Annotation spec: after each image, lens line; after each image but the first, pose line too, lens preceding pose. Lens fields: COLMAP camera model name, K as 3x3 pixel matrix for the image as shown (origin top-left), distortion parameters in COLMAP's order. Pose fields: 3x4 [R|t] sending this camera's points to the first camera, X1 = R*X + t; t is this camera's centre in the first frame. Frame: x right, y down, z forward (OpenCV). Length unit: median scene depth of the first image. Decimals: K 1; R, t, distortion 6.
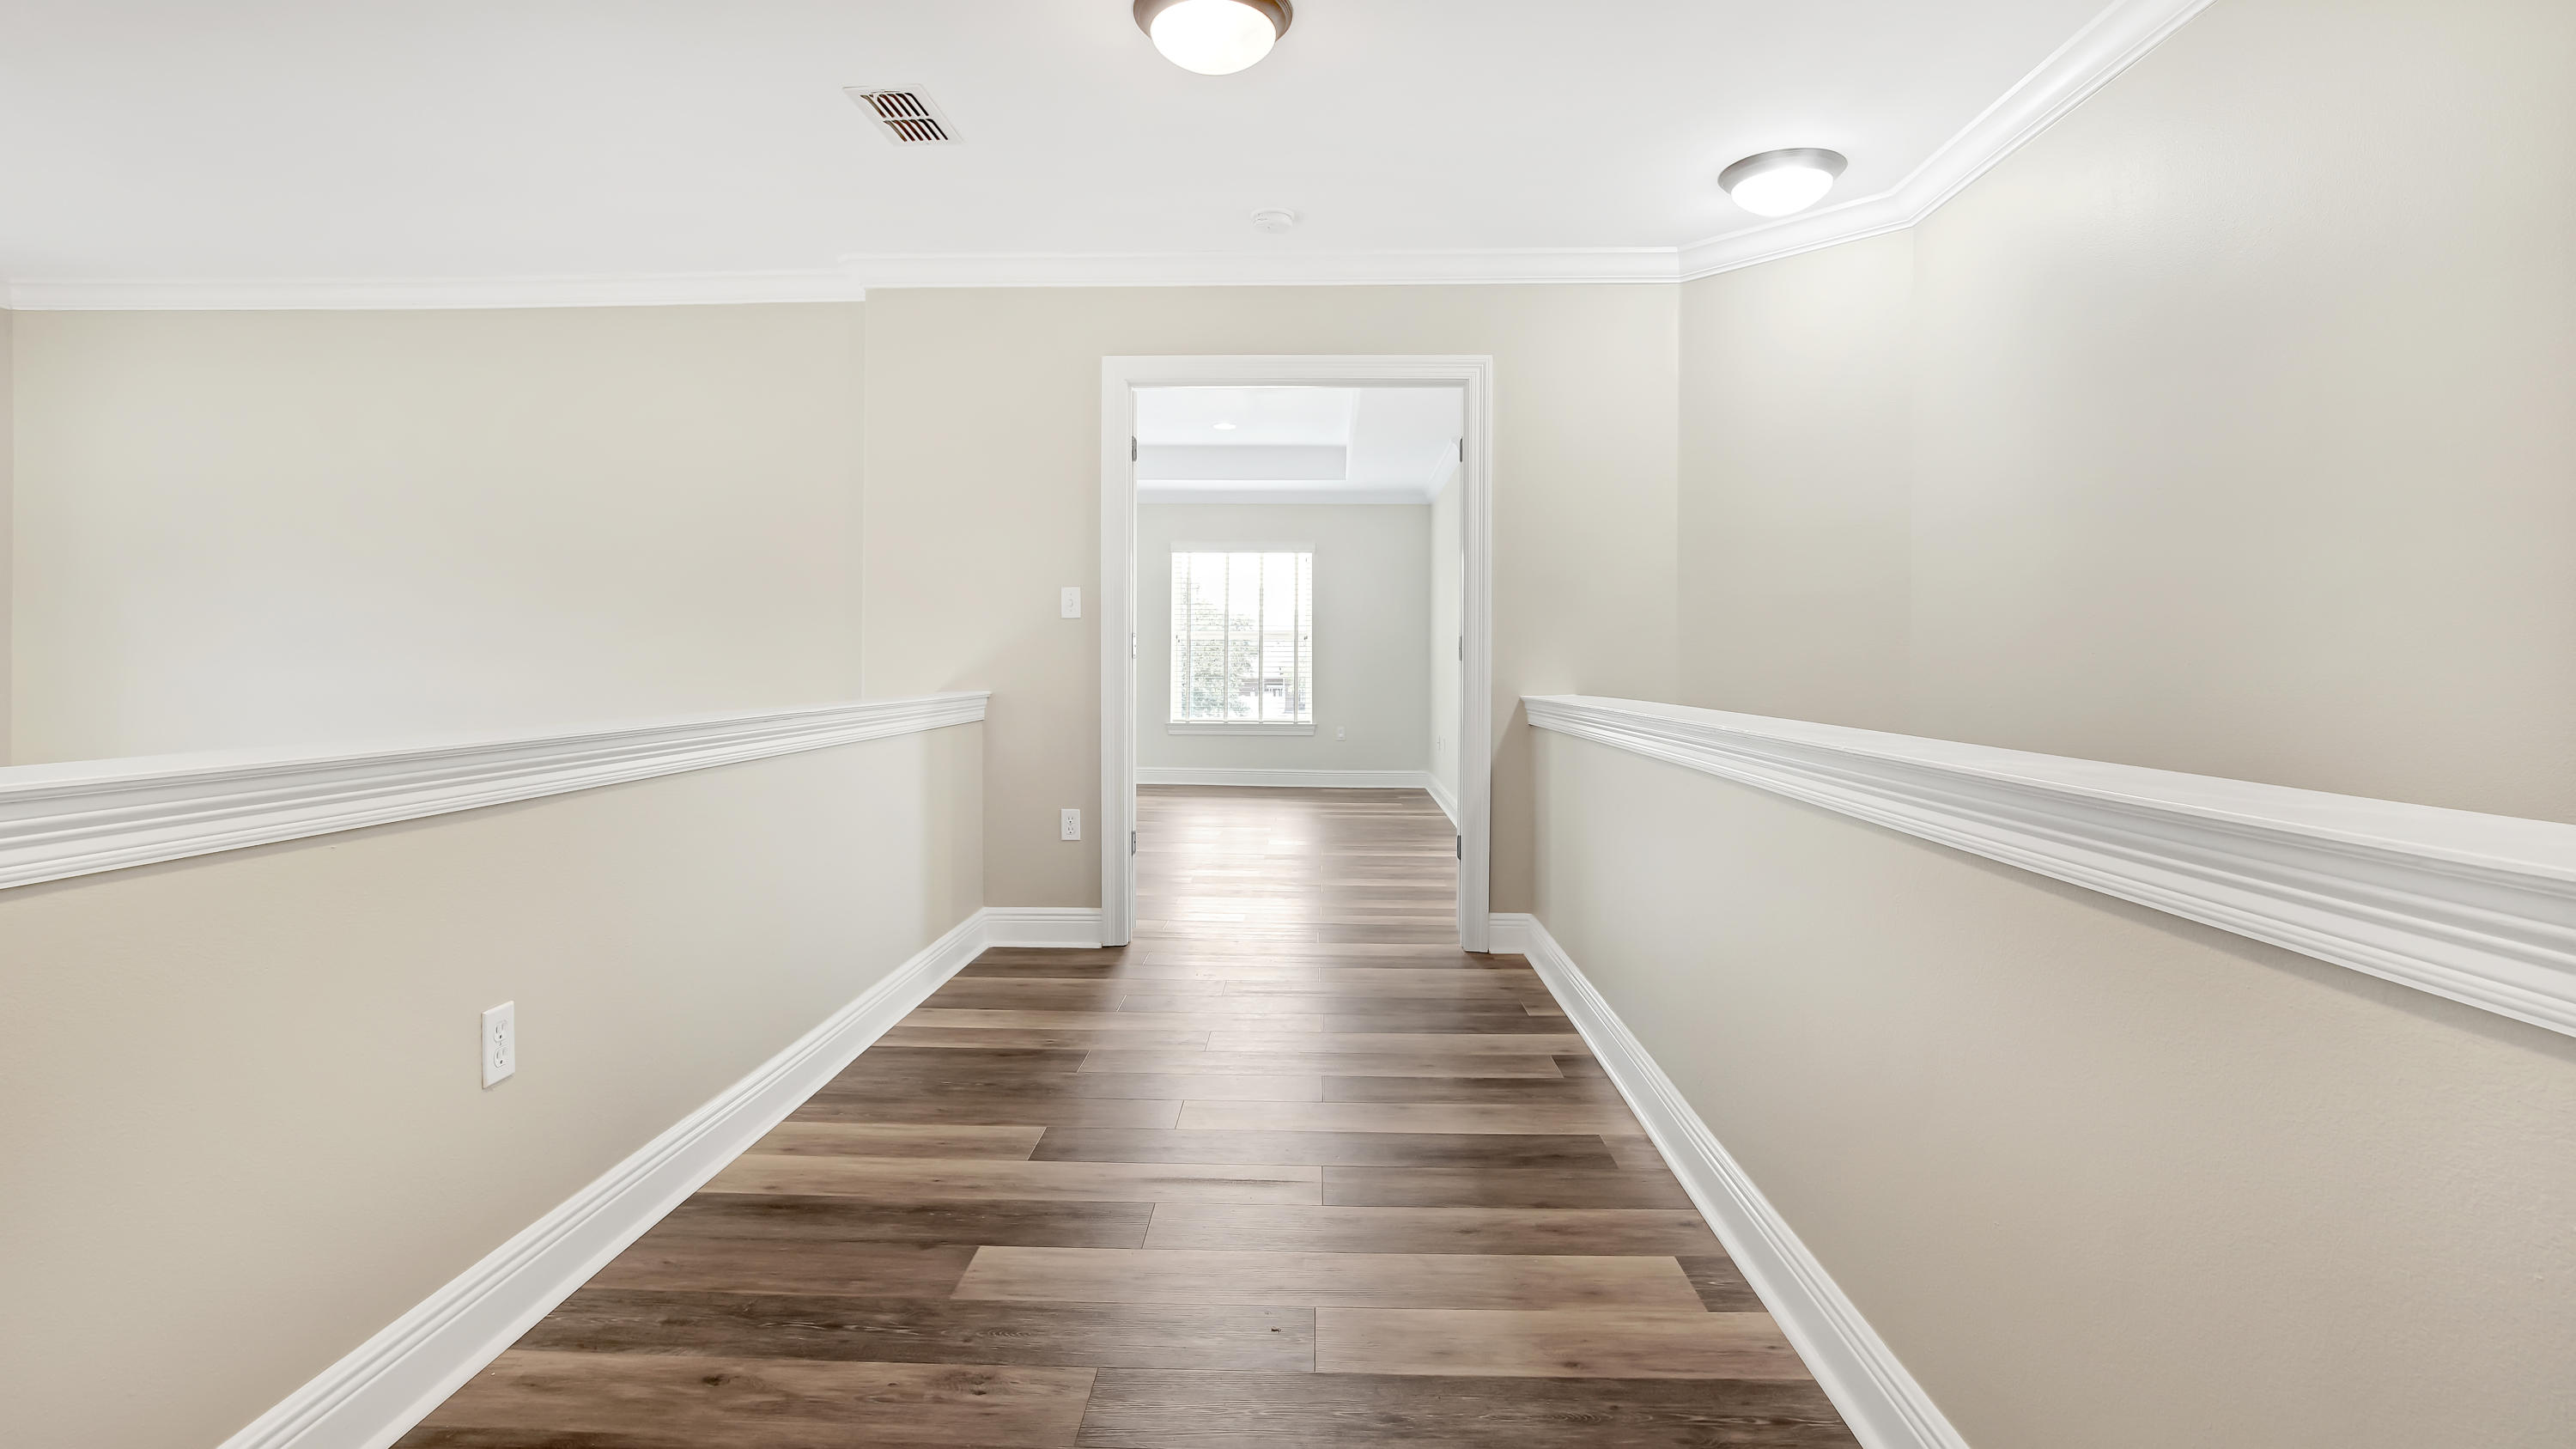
lens RADIAL K [[1244.8, 0, 1289.7], [0, 1244.8, 720.5], [0, 0, 1]] dist [-0.001165, -0.000474]
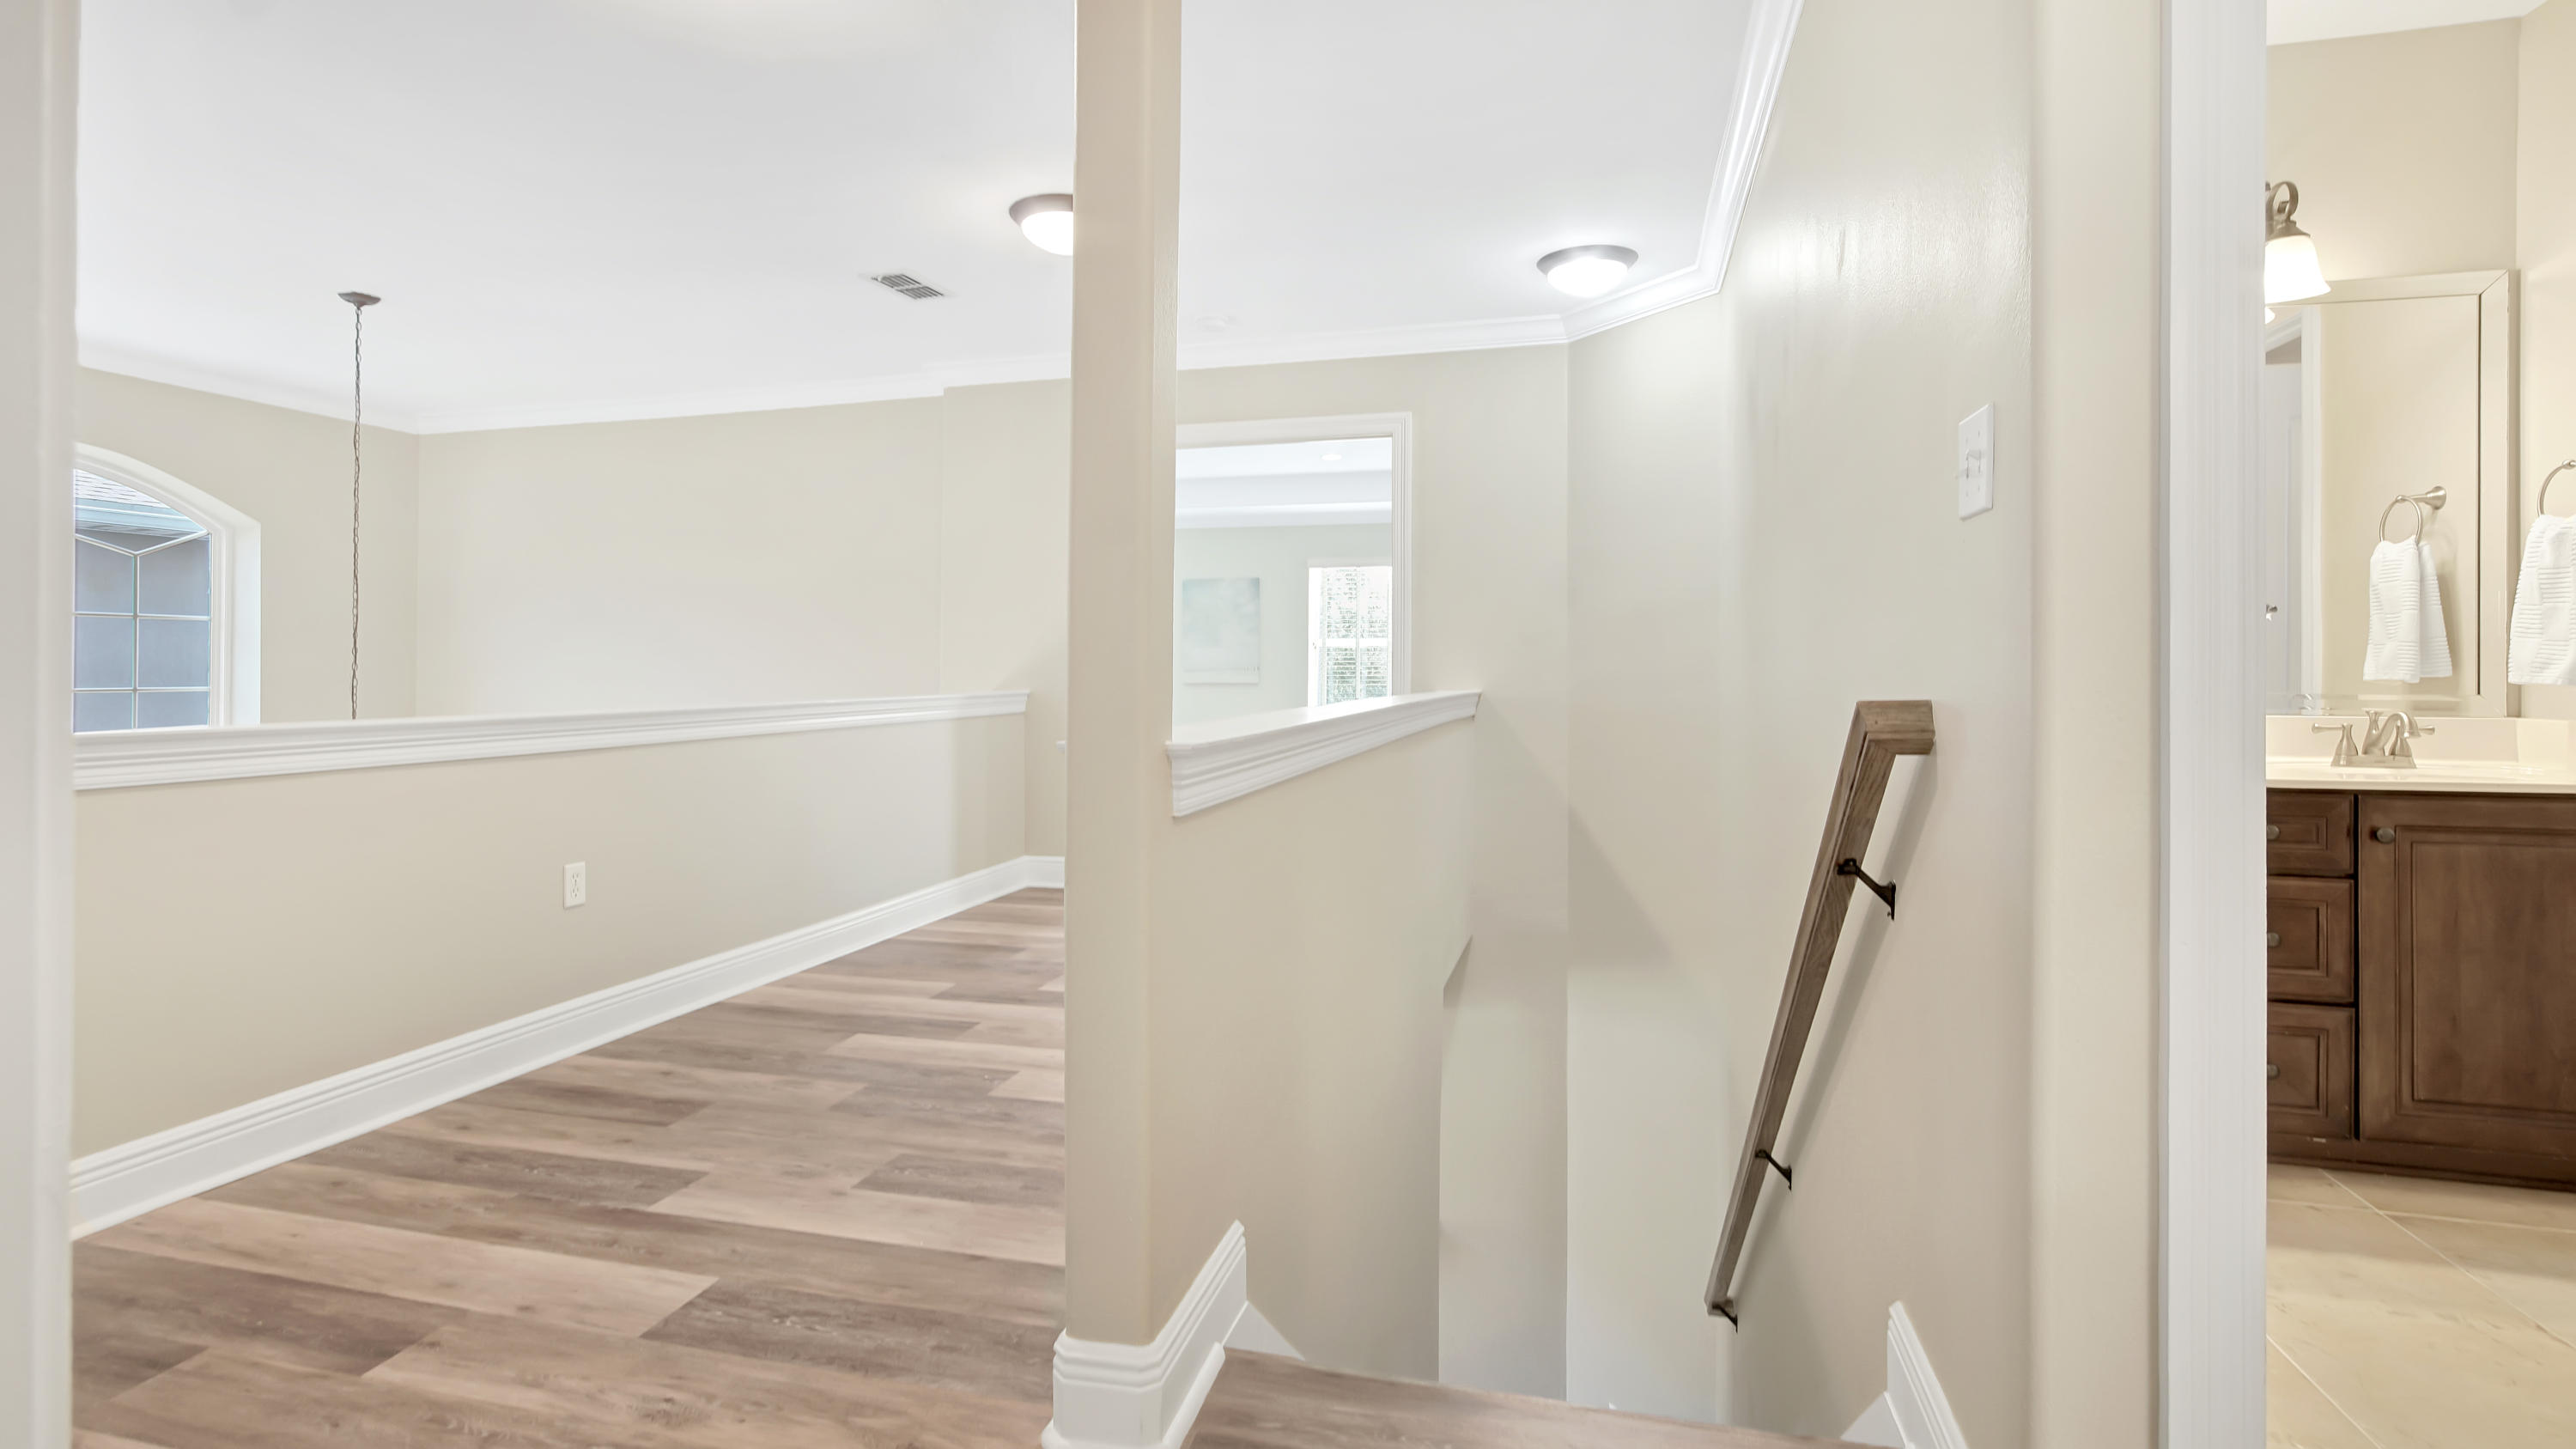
lens RADIAL K [[1244.8, 0, 1290.7], [0, 1244.8, 714.6], [0, 0, 1]] dist [-0.001165, -0.000474]
pose [[0.976340, -0.001081, -0.216238, 0.389042], [-0.000760, 0.999964, -0.008429, 0.016204], [0.216240, 0.008394, 0.976304, -0.268367]]
